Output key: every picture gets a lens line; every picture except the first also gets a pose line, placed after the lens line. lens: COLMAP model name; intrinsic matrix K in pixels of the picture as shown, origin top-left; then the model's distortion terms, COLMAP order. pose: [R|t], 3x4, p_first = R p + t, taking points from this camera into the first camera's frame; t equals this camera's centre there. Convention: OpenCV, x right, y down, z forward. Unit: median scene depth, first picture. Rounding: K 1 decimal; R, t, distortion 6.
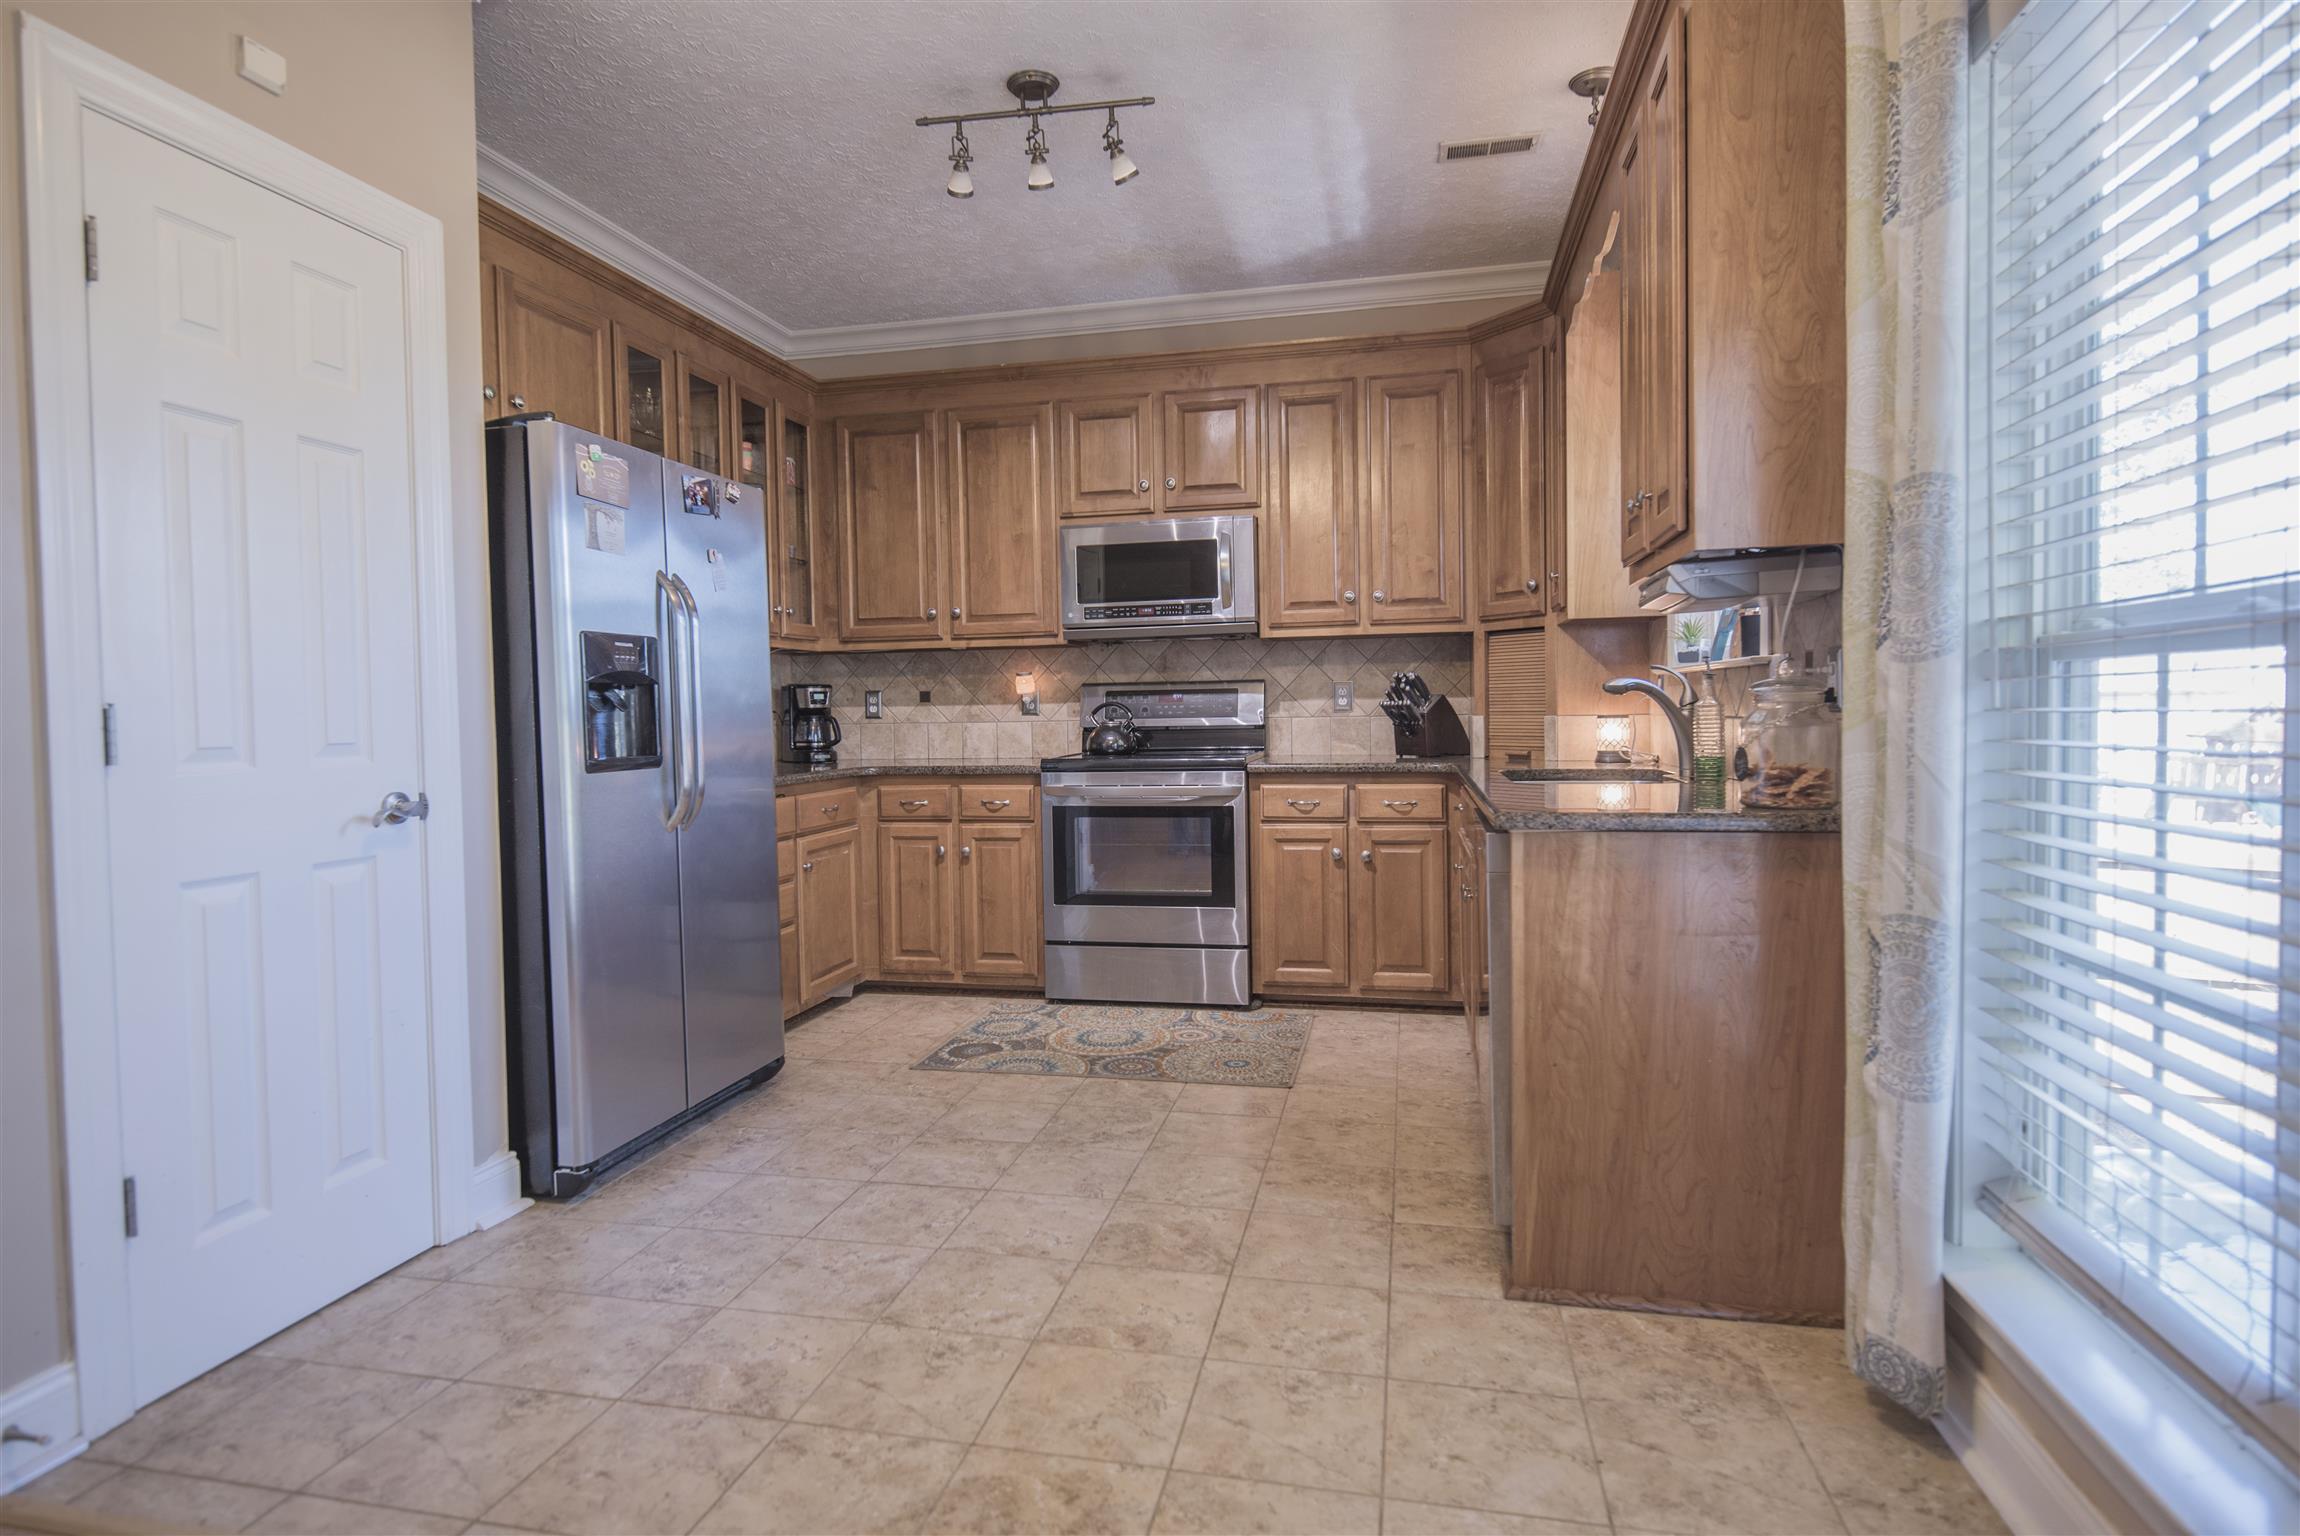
lens RADIAL K [[1217.0, 0, 1150.0], [0, 1217.0, 768.0], [0, 0, 1]] dist [-0.000874, -0.000595]
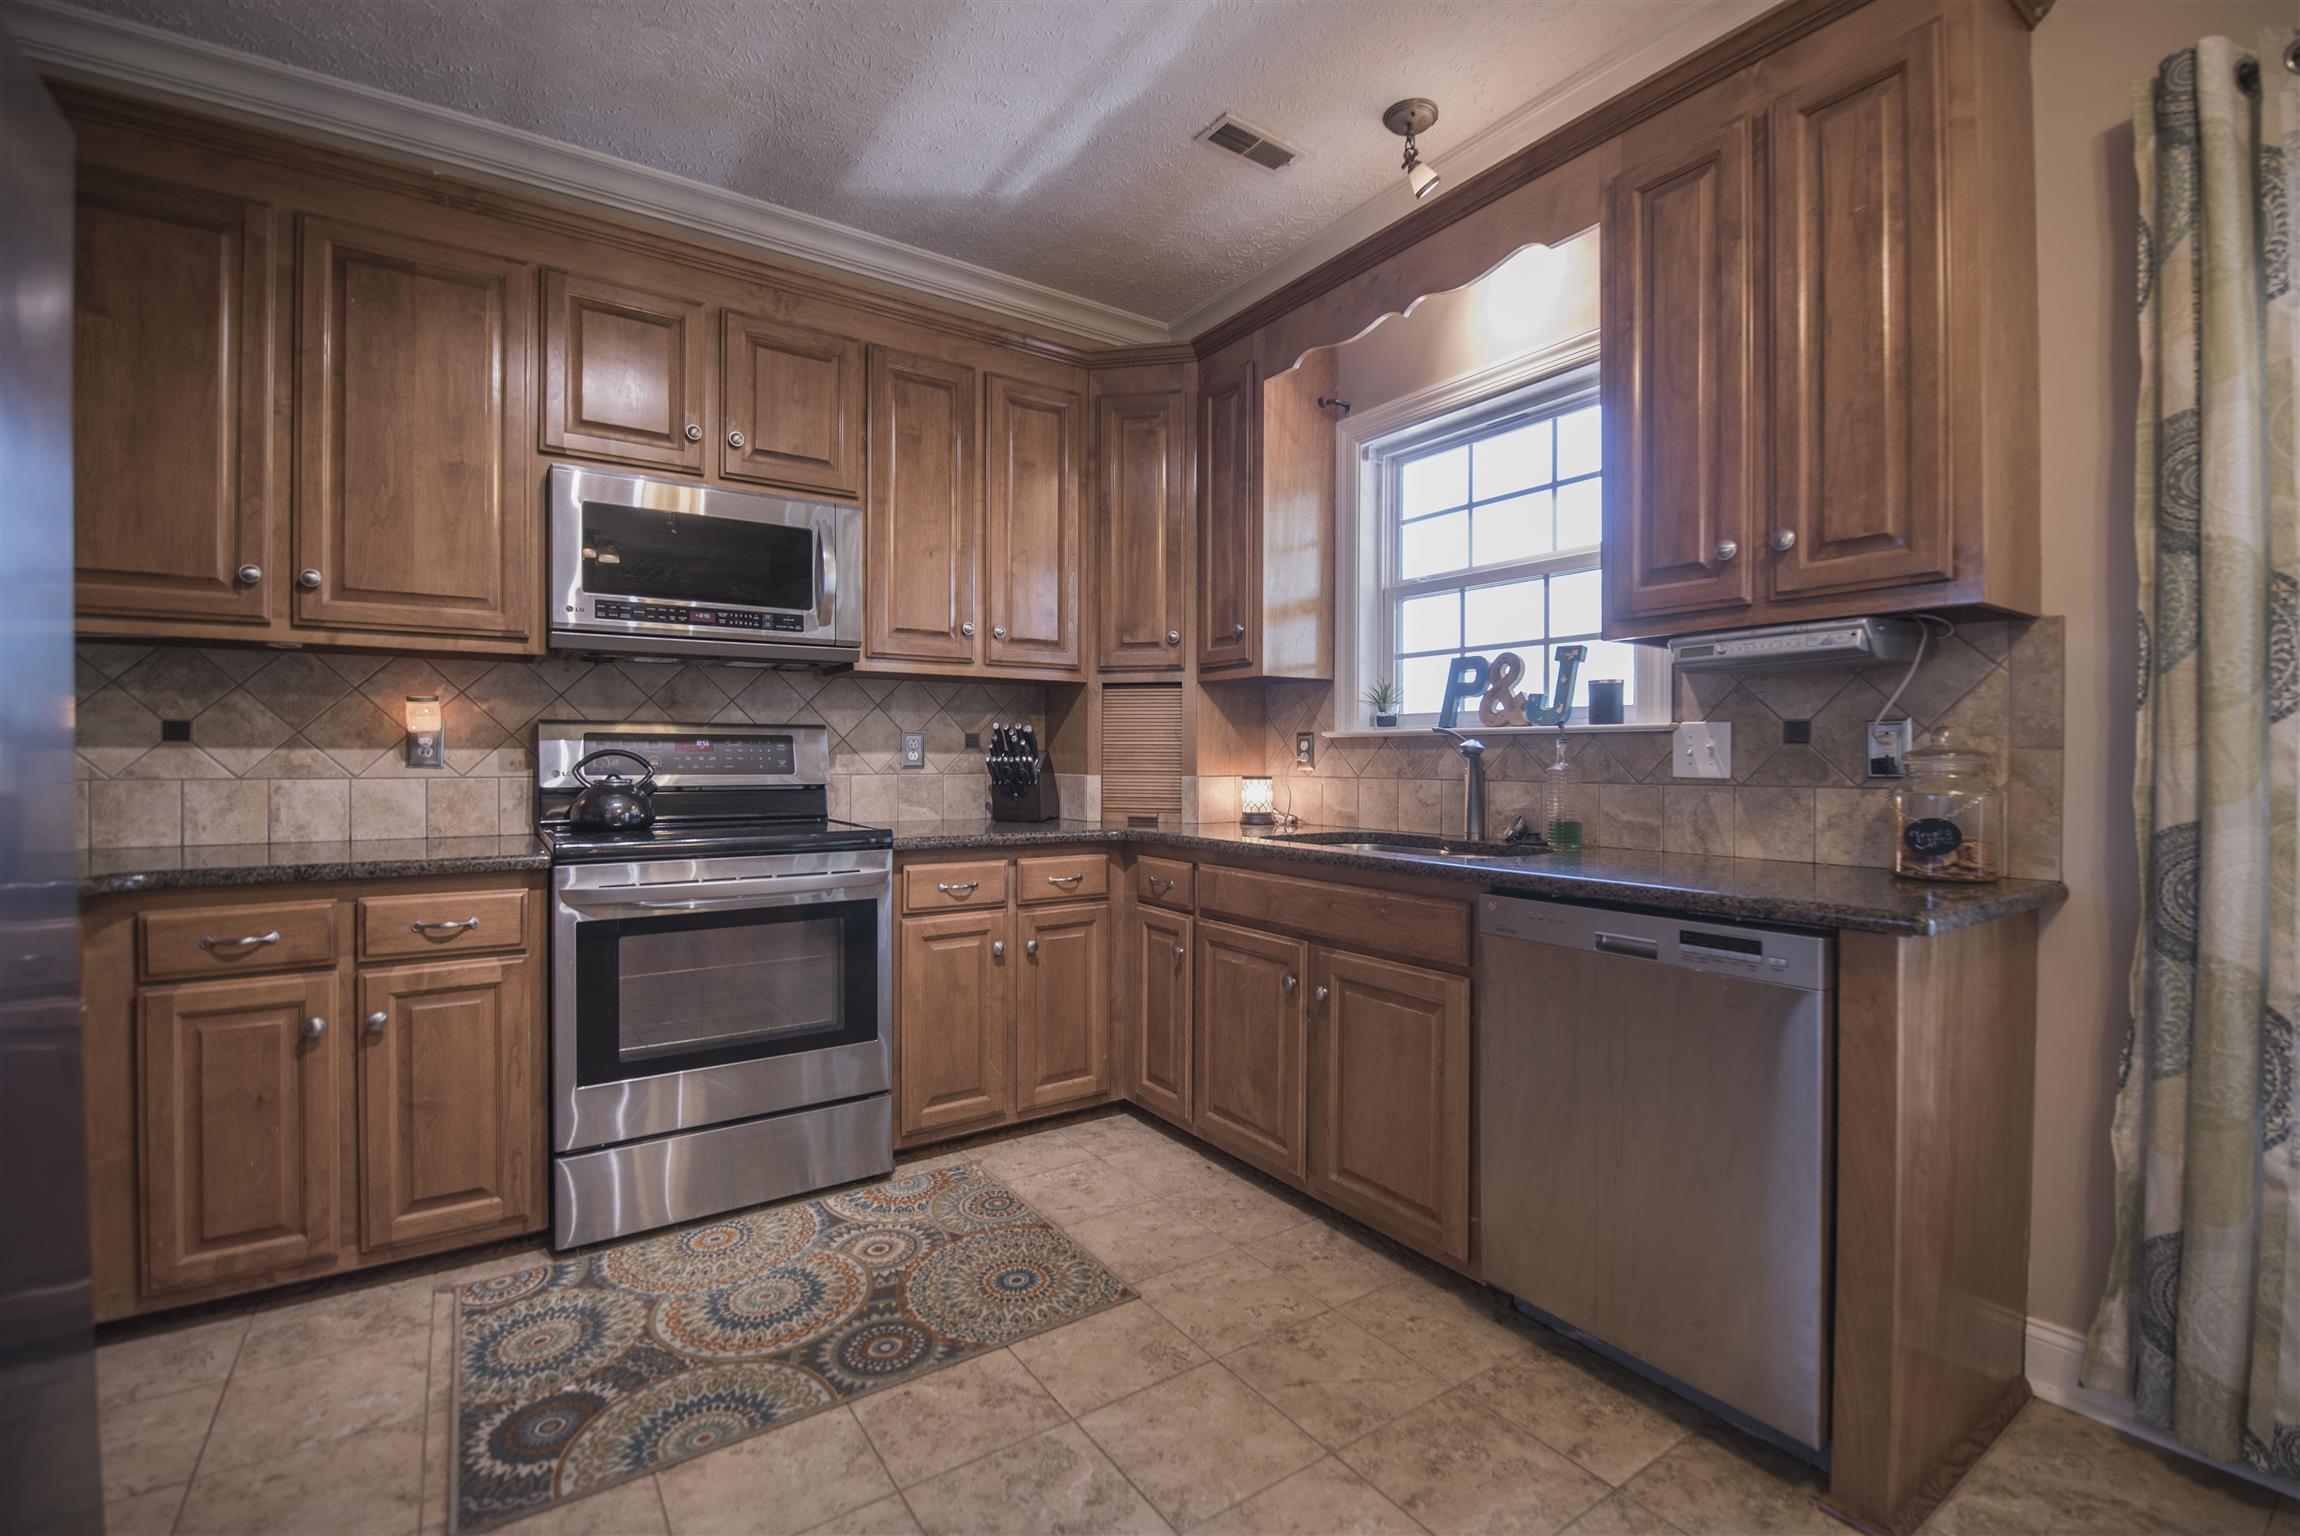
lens RADIAL K [[995.9, 0, 1150.0], [0, 995.9, 768.0], [0, 0, 1]] dist [-0.003754, -0.008987]
pose [[0.684115, 0.011753, 0.729279, -0.239025], [0.020829, 0.999148, -0.035642, -0.020387], [-0.729076, 0.039573, 0.683287, 0.451670]]
